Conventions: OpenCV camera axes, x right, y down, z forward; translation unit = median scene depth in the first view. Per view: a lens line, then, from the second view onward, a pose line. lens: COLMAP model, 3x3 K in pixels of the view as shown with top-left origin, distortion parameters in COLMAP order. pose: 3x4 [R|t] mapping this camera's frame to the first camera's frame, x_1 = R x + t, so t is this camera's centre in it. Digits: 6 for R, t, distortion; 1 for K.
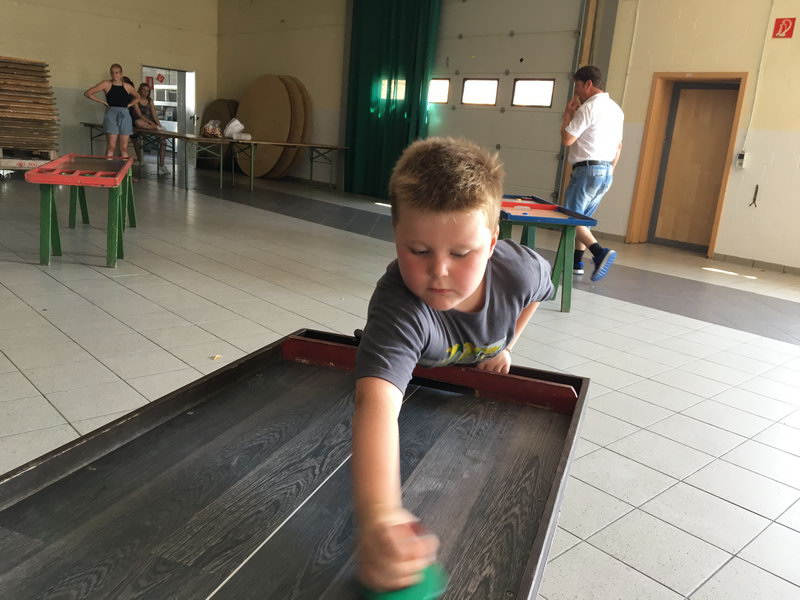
lens RADIAL K [[675.1, 0, 397.1], [0, 675.1, 296.0], [0, 0, 1]] dist [0.042324, 0.027676]
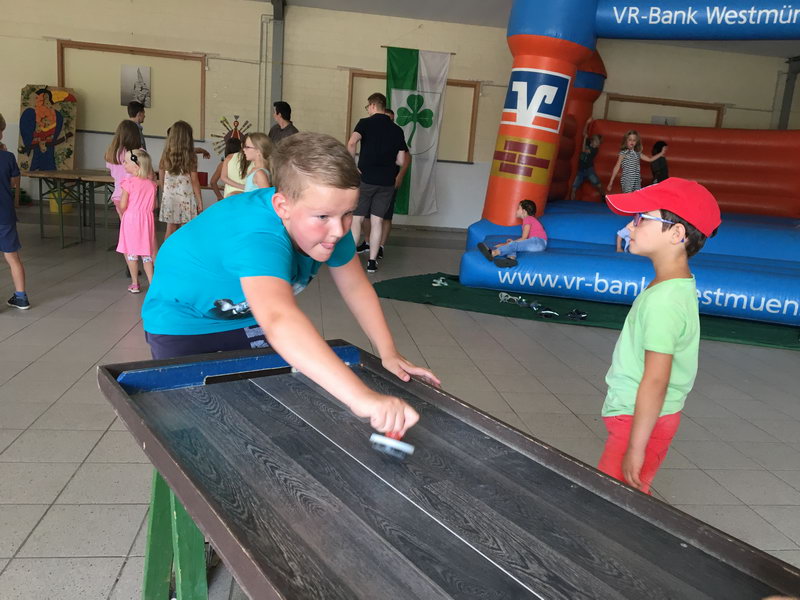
lens RADIAL K [[675.1, 0, 399.1], [0, 675.1, 305.8], [0, 0, 1]] dist [0.042324, 0.027676]
pose [[-0.566111, 0.028376, -0.823840, 0.905977], [-0.313066, 0.917126, 0.246716, -0.314689], [0.762566, 0.397586, -0.510312, 1.462976]]
